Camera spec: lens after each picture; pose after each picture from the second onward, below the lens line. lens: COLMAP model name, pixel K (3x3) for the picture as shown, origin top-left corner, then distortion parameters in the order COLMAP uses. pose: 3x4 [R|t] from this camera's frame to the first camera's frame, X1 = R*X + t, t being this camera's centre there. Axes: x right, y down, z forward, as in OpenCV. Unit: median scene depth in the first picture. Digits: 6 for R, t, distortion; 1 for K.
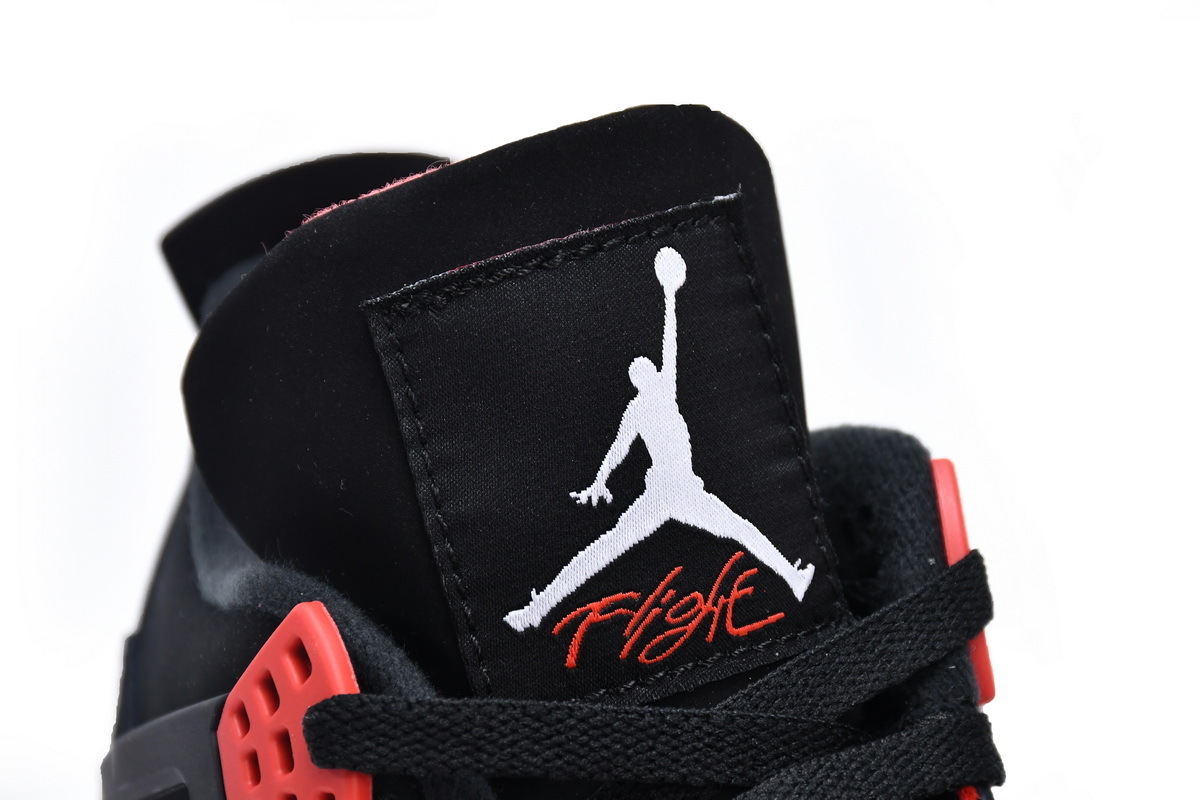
lens RADIAL K [[5087.0, 0, 598.3], [0, 5087.0, 400.7], [0, 0, 1]] dist [-0.046032, 0.000000]
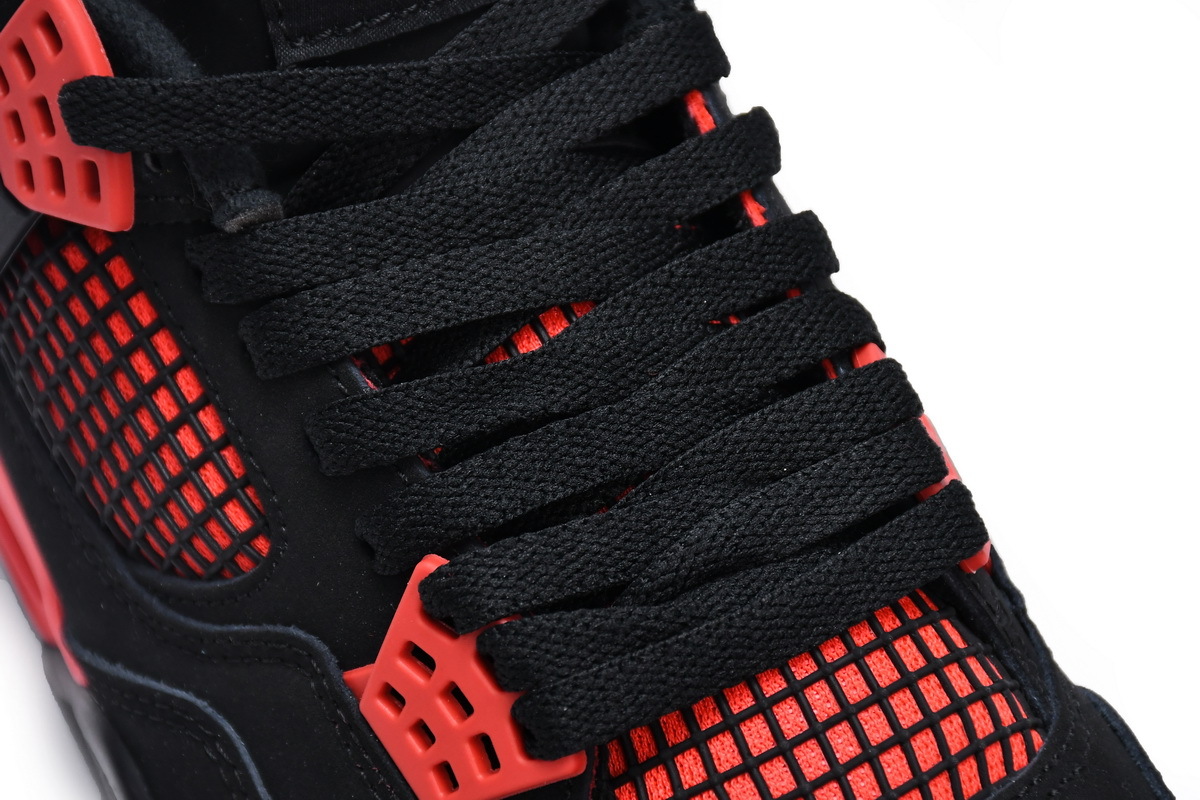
lens RADIAL K [[5087.0, 0, 600.0], [0, 5087.0, 398.0], [0, 0, 1]] dist [-0.046032, 0.000000]
pose [[0.992470, -0.115715, 0.040172, 0.006490], [0.109290, 0.984639, 0.136166, -0.014225], [-0.055312, -0.130751, 0.989871, -0.108418]]
